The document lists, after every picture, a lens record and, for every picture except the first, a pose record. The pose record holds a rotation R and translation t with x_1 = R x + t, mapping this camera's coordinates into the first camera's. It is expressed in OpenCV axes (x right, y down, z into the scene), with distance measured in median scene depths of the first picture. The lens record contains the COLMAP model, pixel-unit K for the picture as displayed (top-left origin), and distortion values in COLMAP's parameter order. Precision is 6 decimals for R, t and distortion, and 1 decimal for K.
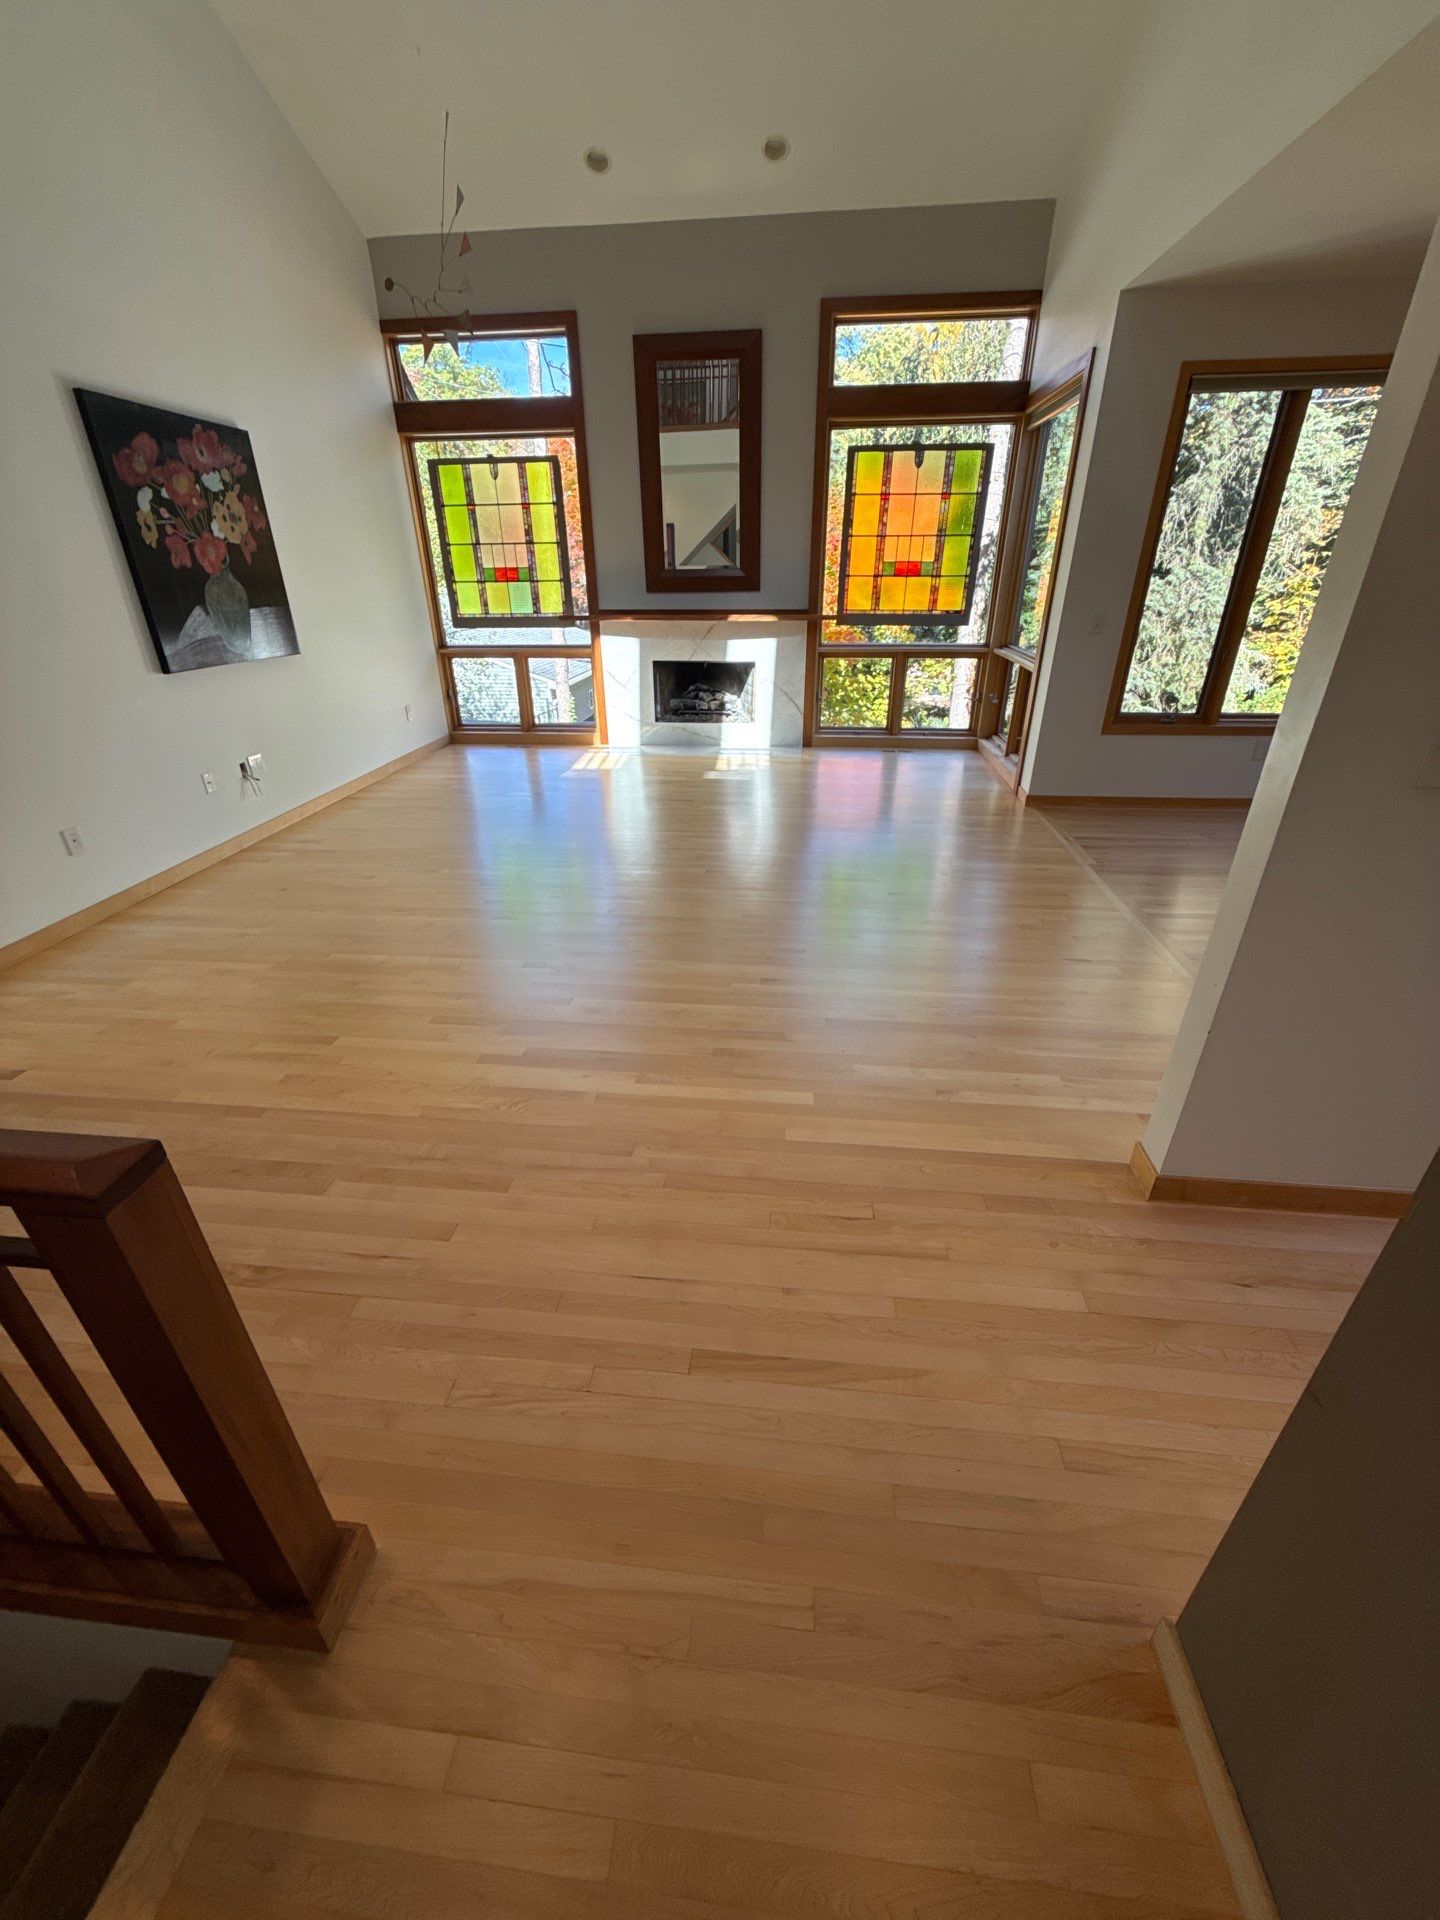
lens RADIAL K [[766.2, 0, 720.5], [0, 766.2, 961.3], [0, 0, 1]] dist [-0.001328, 0.000035]
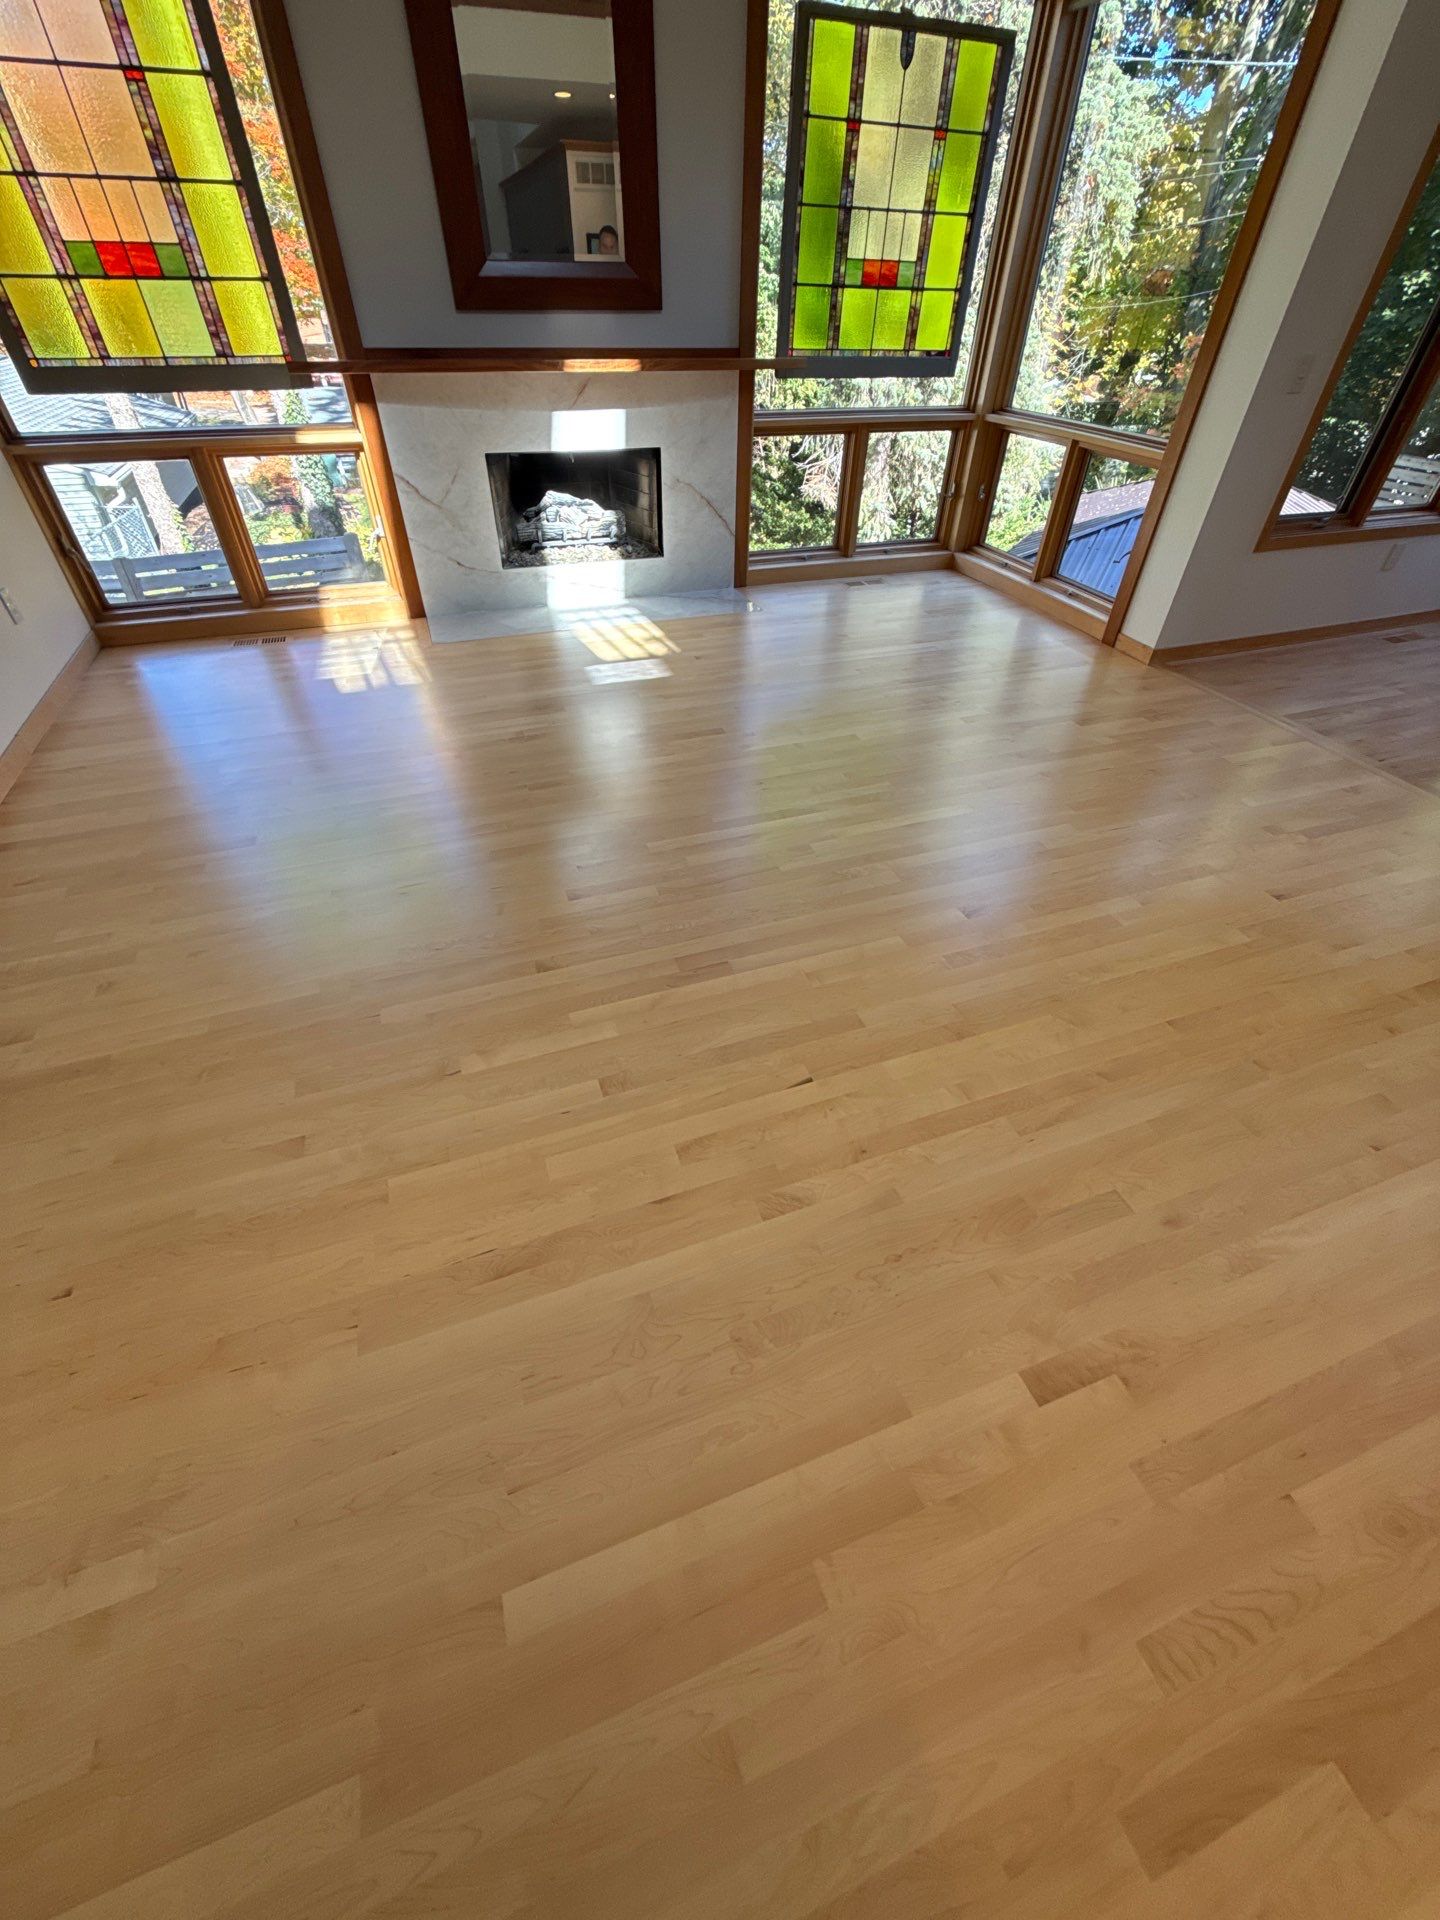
lens RADIAL K [[766.2, 0, 719.9], [0, 766.2, 963.3], [0, 0, 1]] dist [-0.001328, 0.000035]
pose [[0.899365, -0.272039, 0.342253, -0.235572], [0.180751, 0.944159, 0.275487, -0.168990], [-0.398084, -0.185901, 0.898315, 0.369358]]
